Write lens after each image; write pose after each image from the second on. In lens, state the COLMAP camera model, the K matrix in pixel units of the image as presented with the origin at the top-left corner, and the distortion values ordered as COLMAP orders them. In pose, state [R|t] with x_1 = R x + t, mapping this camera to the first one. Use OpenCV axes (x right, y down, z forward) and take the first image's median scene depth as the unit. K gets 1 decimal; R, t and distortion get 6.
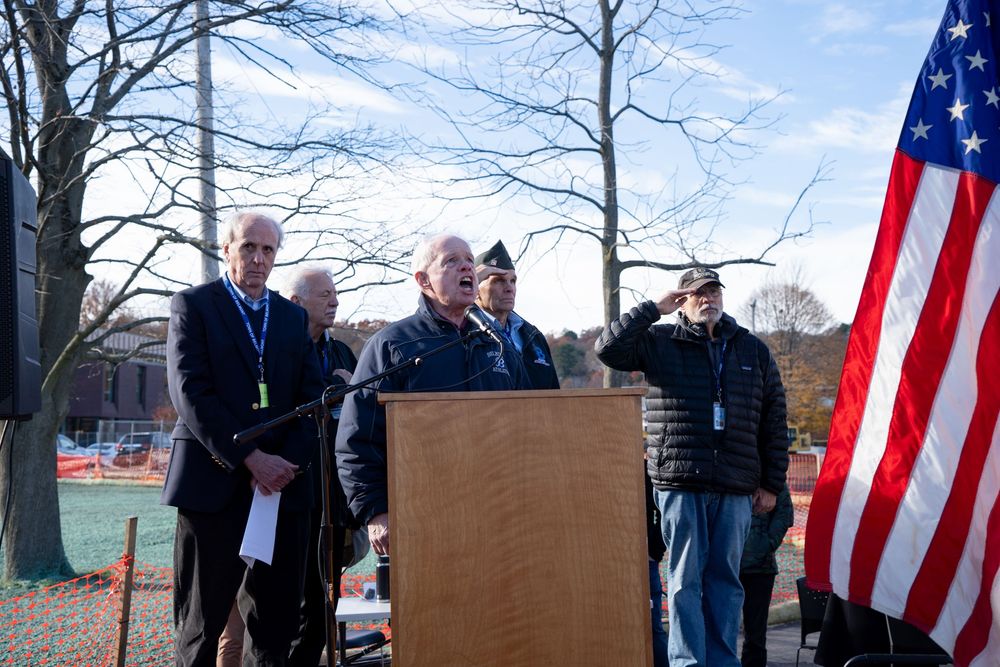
lens RADIAL K [[1543.3, 0, 465.9], [0, 1543.3, 333.3], [0, 0, 1]] dist [0.357375, 0.222500]
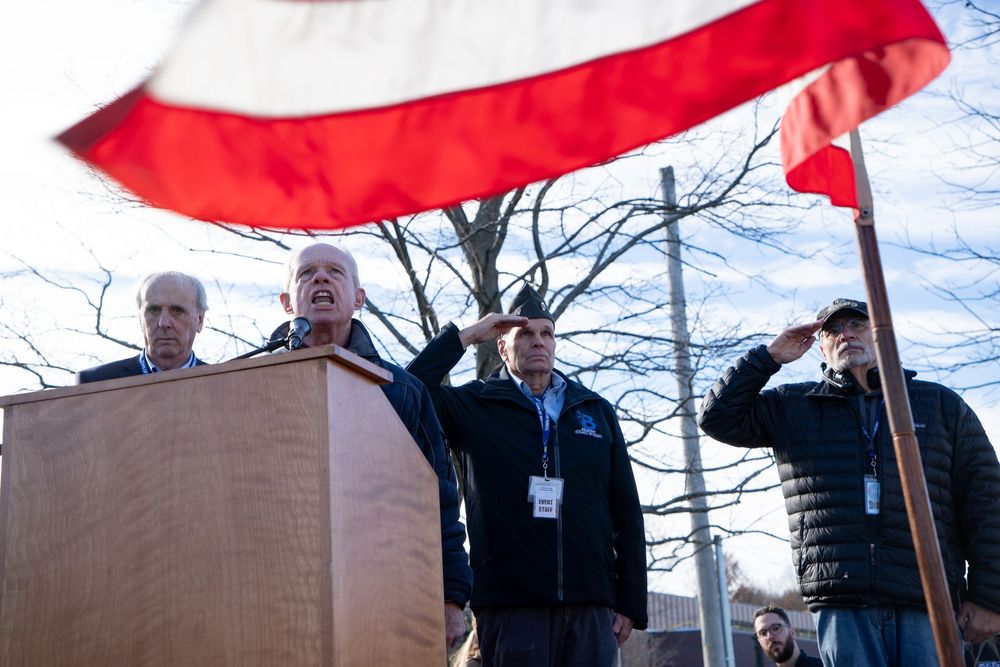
lens RADIAL K [[1543.3, 0, 465.9], [0, 1543.3, 333.3], [0, 0, 1]] dist [0.357375, 0.222500]
pose [[0.897147, -0.137549, -0.419772, 0.461181], [0.056342, 0.978154, -0.200101, 0.171762], [0.438125, 0.155869, 0.885297, 0.420601]]
